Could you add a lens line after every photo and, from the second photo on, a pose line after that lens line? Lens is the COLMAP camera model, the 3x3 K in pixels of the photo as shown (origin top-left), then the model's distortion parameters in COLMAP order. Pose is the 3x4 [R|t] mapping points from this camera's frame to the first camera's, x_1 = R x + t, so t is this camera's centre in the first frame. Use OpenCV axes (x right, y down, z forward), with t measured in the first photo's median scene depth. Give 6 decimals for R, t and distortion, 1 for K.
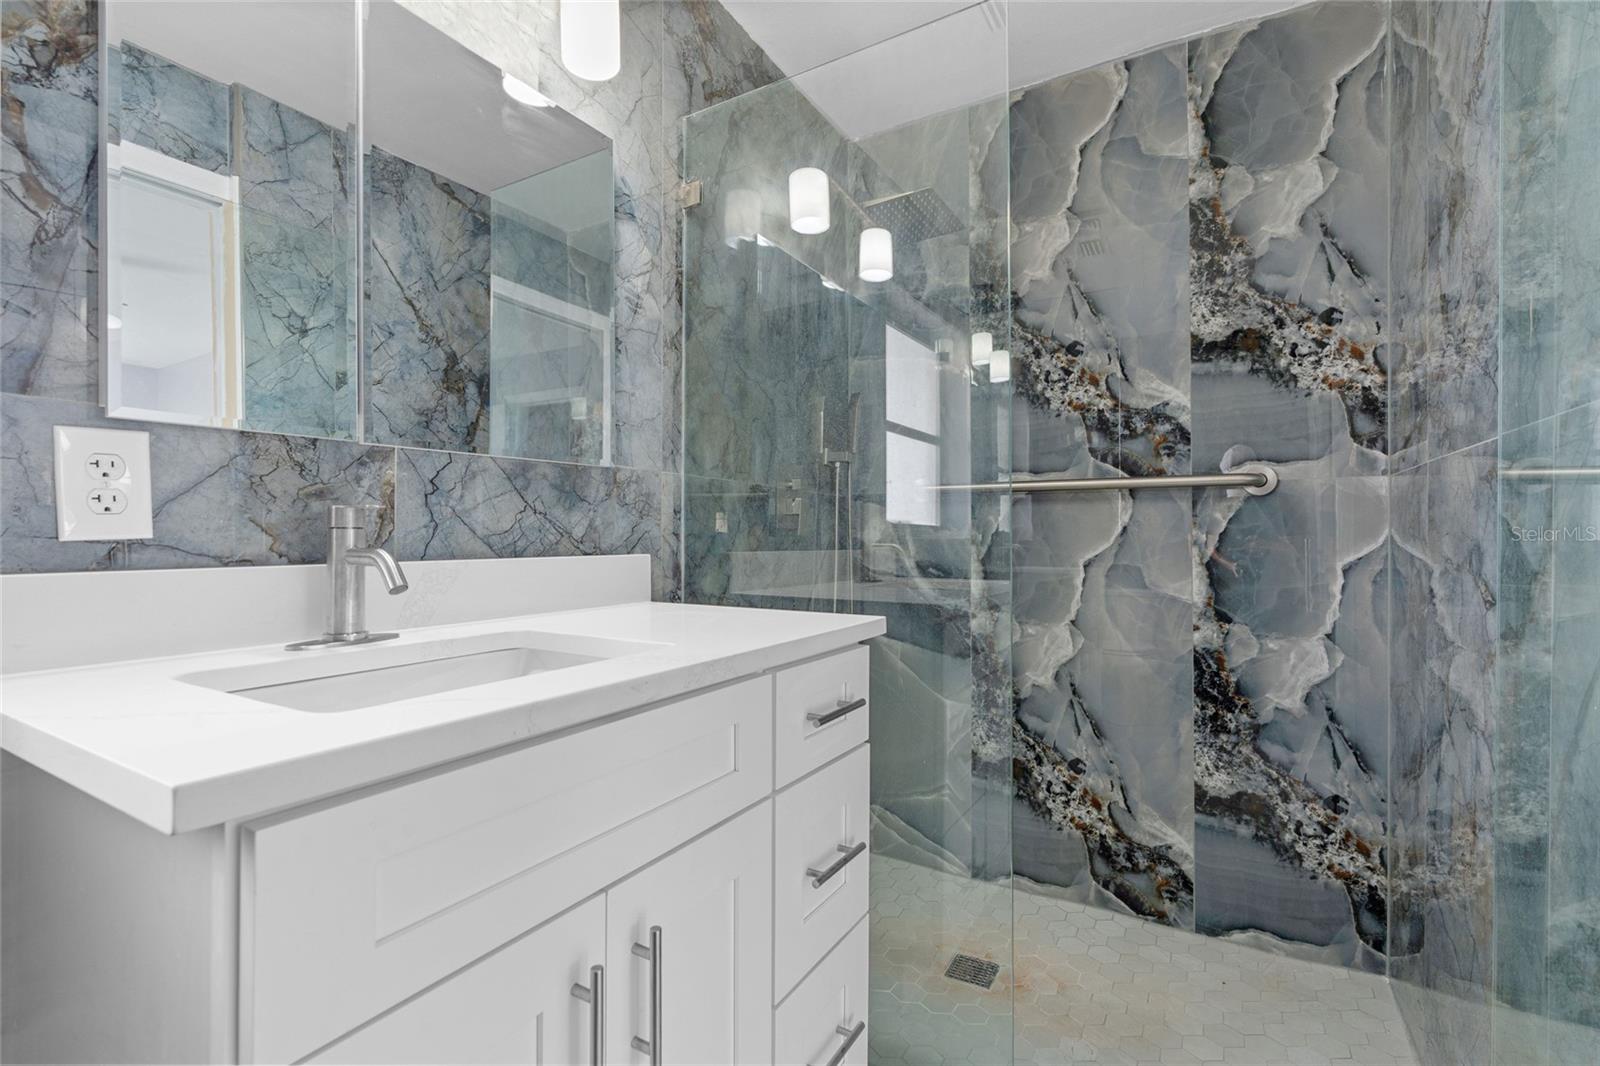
lens RADIAL K [[719.1, 0, 800.0], [0, 719.1, 533.0], [0, 0, 1]] dist [-0.006220, -0.000165]
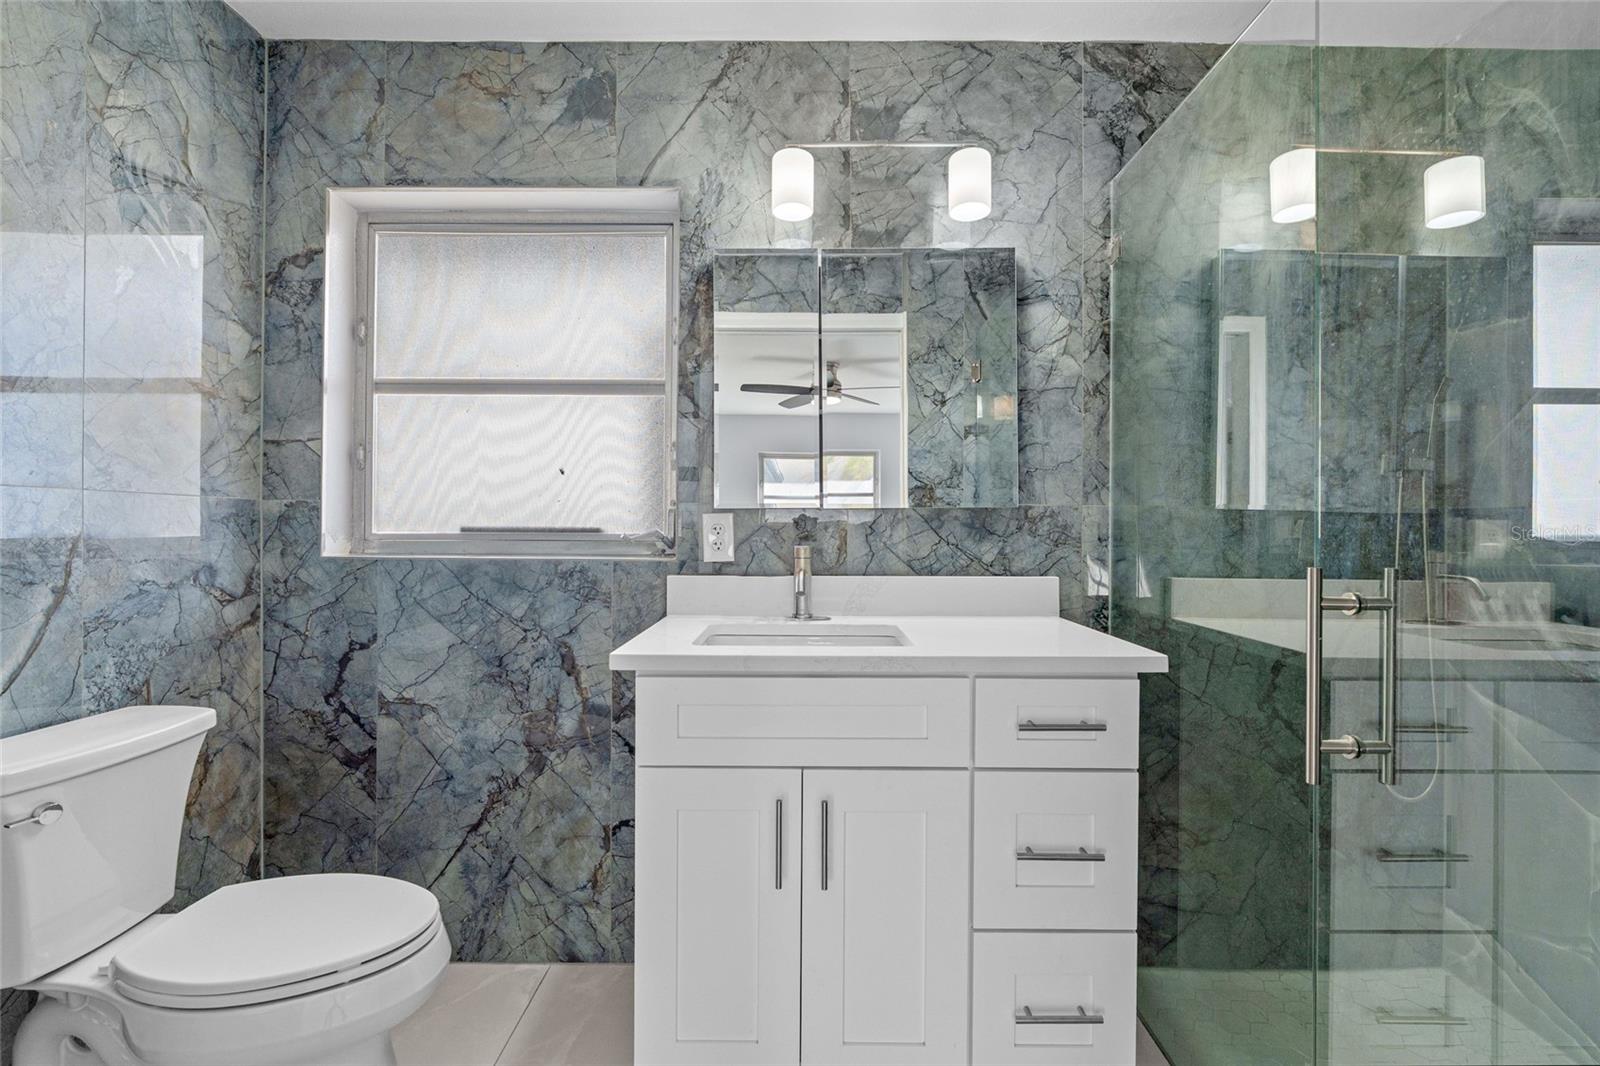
lens RADIAL K [[719.1, 0, 800.0], [0, 719.1, 533.0], [0, 0, 1]] dist [-0.006220, -0.000165]
pose [[0.507820, 0.014088, -0.861348, 0.599424], [-0.000600, 0.999872, 0.016000, -0.062477], [0.861463, -0.007608, 0.507763, 0.028358]]
